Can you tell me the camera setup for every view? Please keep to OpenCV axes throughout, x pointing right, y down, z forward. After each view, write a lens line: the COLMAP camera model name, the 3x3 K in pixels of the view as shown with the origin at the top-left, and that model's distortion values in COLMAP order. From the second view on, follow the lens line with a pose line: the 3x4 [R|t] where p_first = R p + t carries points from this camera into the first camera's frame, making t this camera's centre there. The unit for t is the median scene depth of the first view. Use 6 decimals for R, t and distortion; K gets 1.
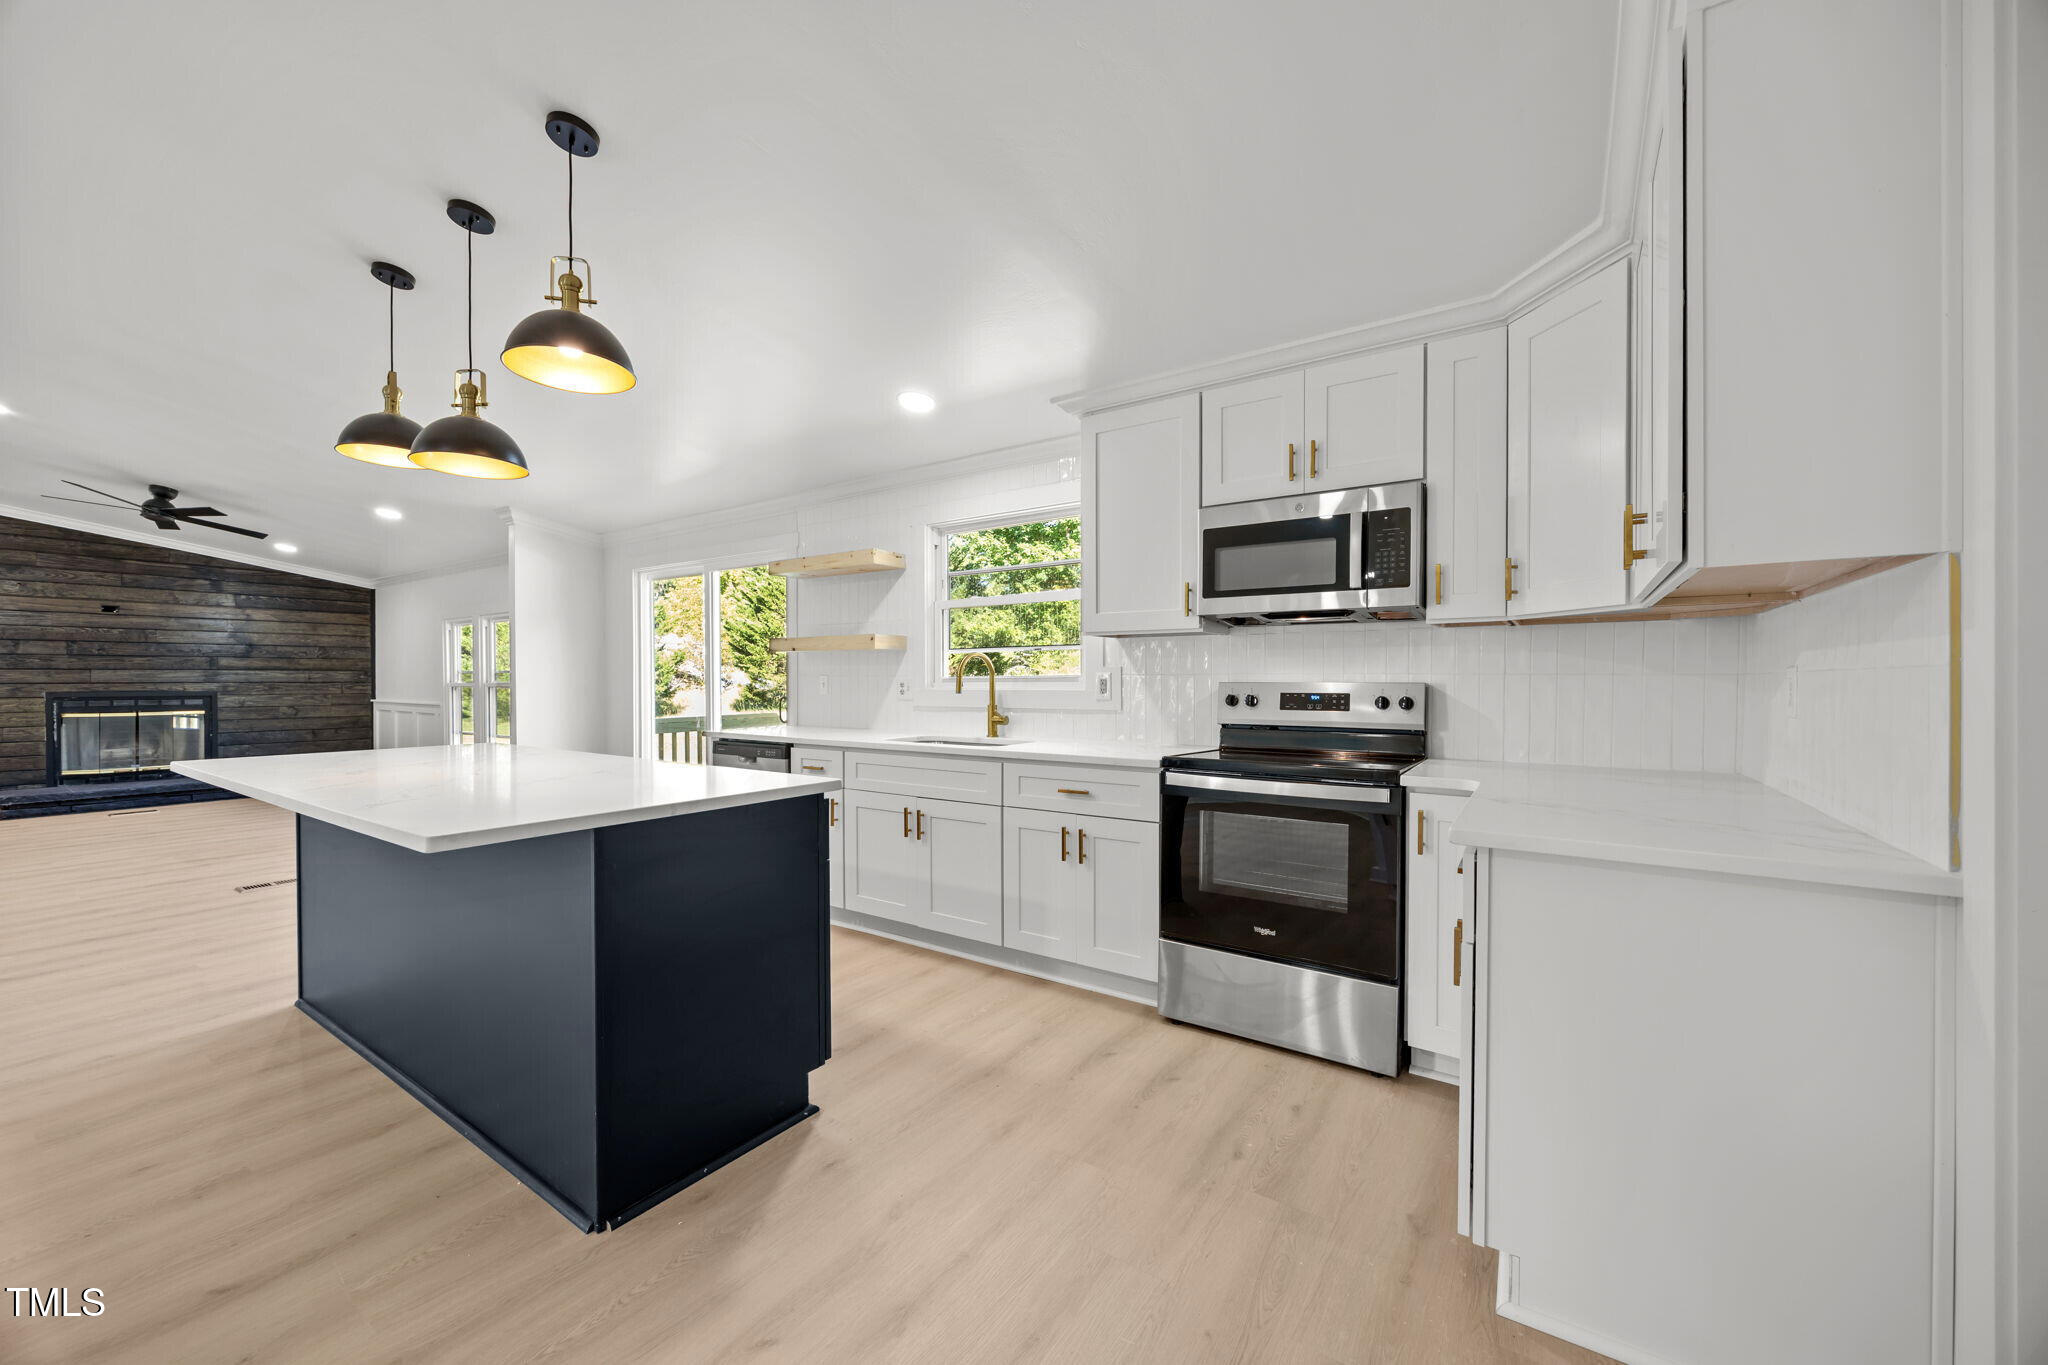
lens RADIAL K [[790.4, 0, 1031.0], [0, 790.4, 689.9], [0, 0, 1]] dist [-0.000456, 0.000010]
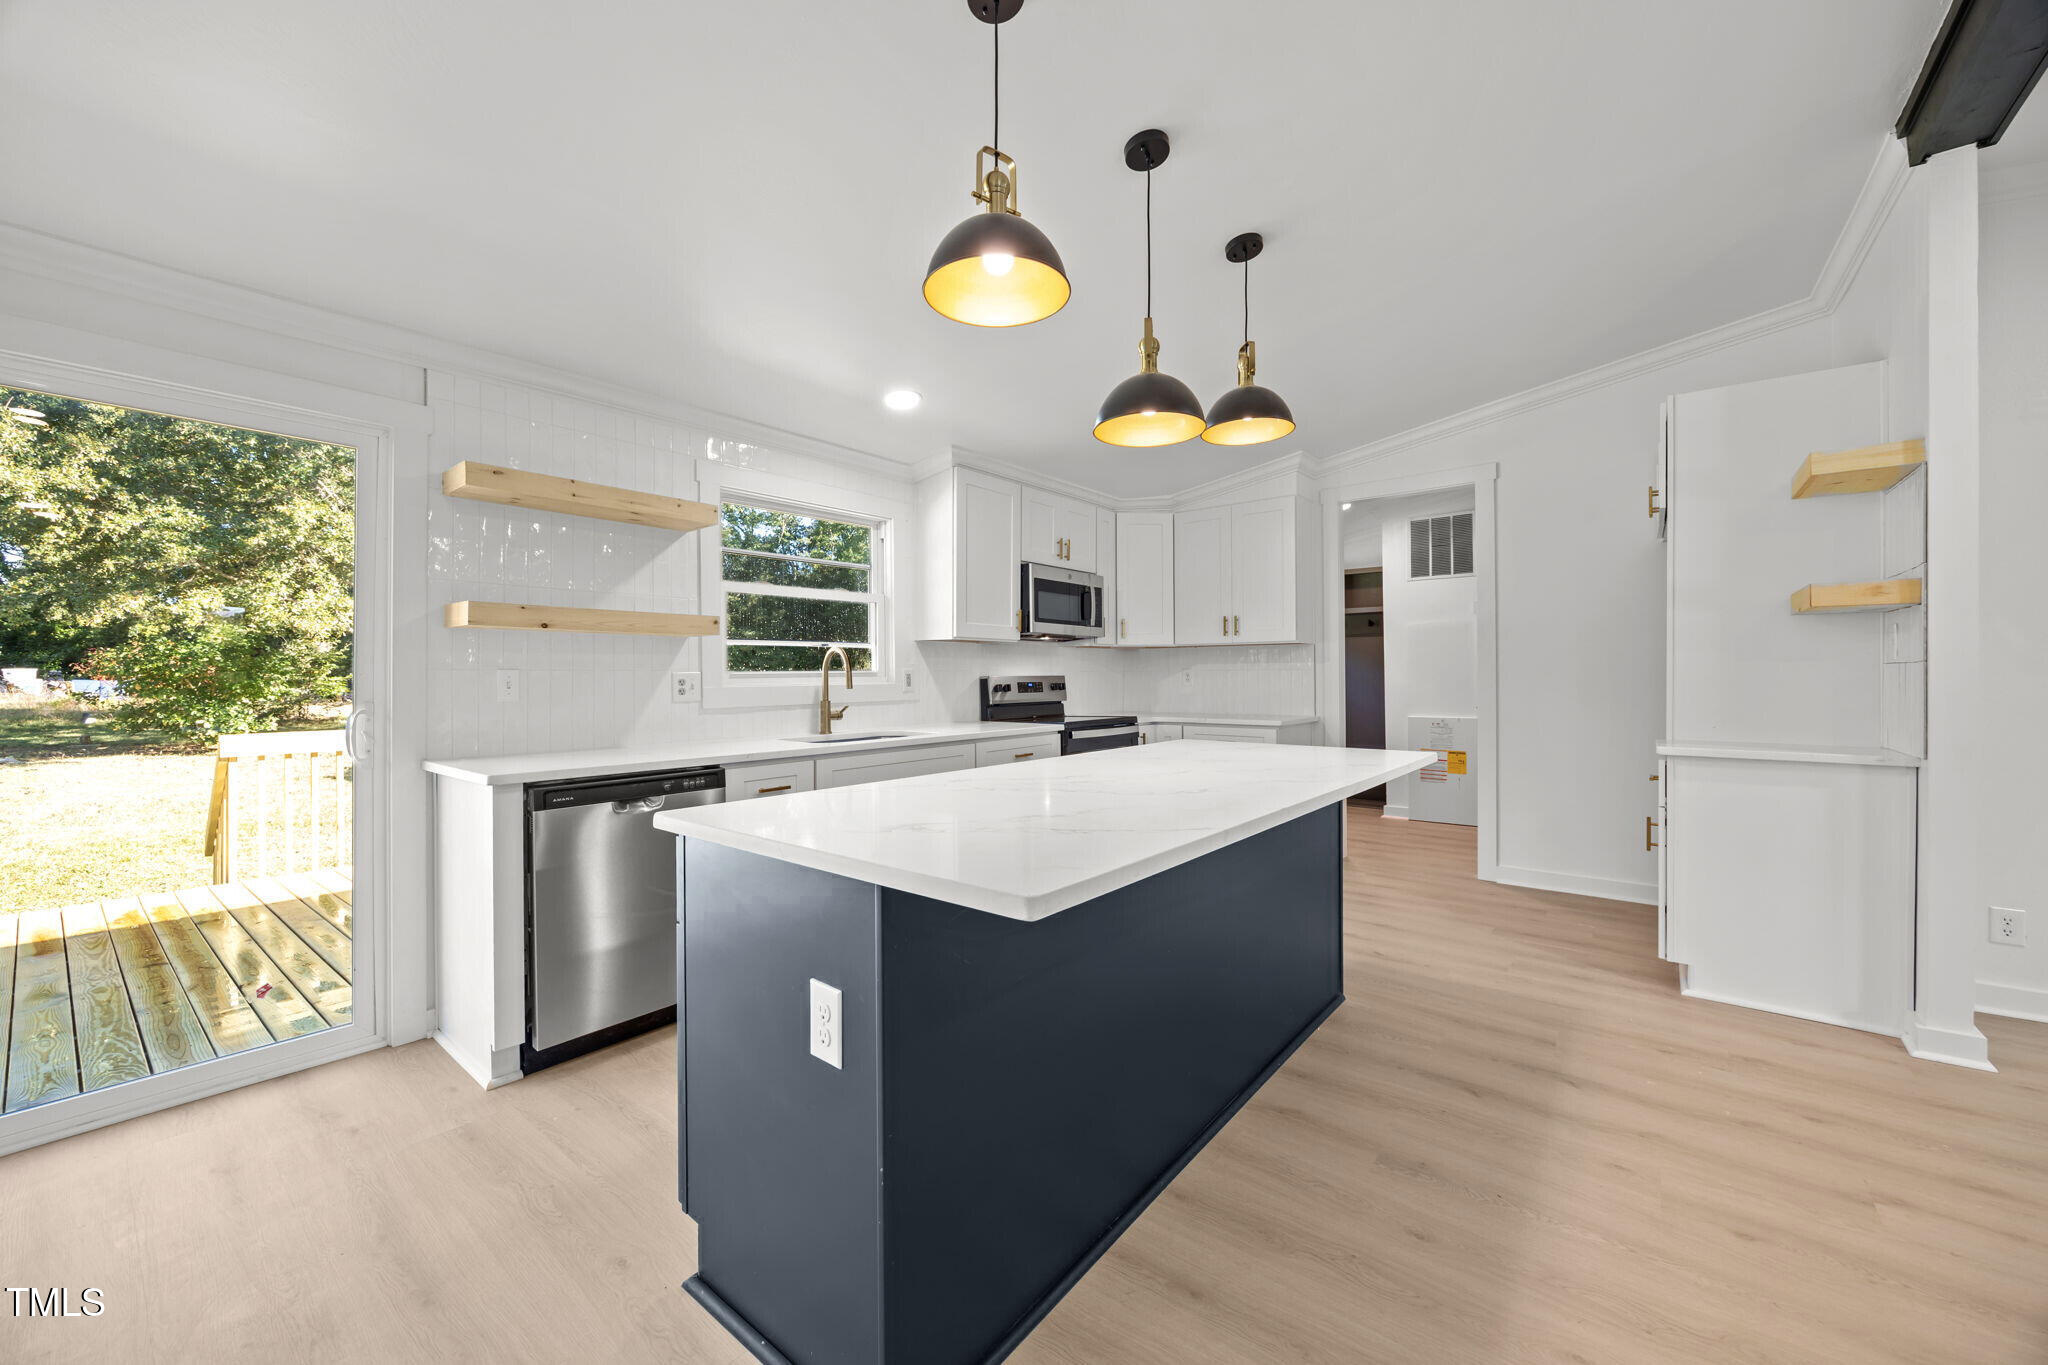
lens RADIAL K [[790.4, 0, 1031.0], [0, 790.4, 689.9], [0, 0, 1]] dist [-0.000456, 0.000010]
pose [[0.067321, -0.017193, 0.997583, -0.514528], [0.022556, 0.999622, 0.015706, -0.002188], [-0.997476, 0.021444, 0.067683, 0.348170]]
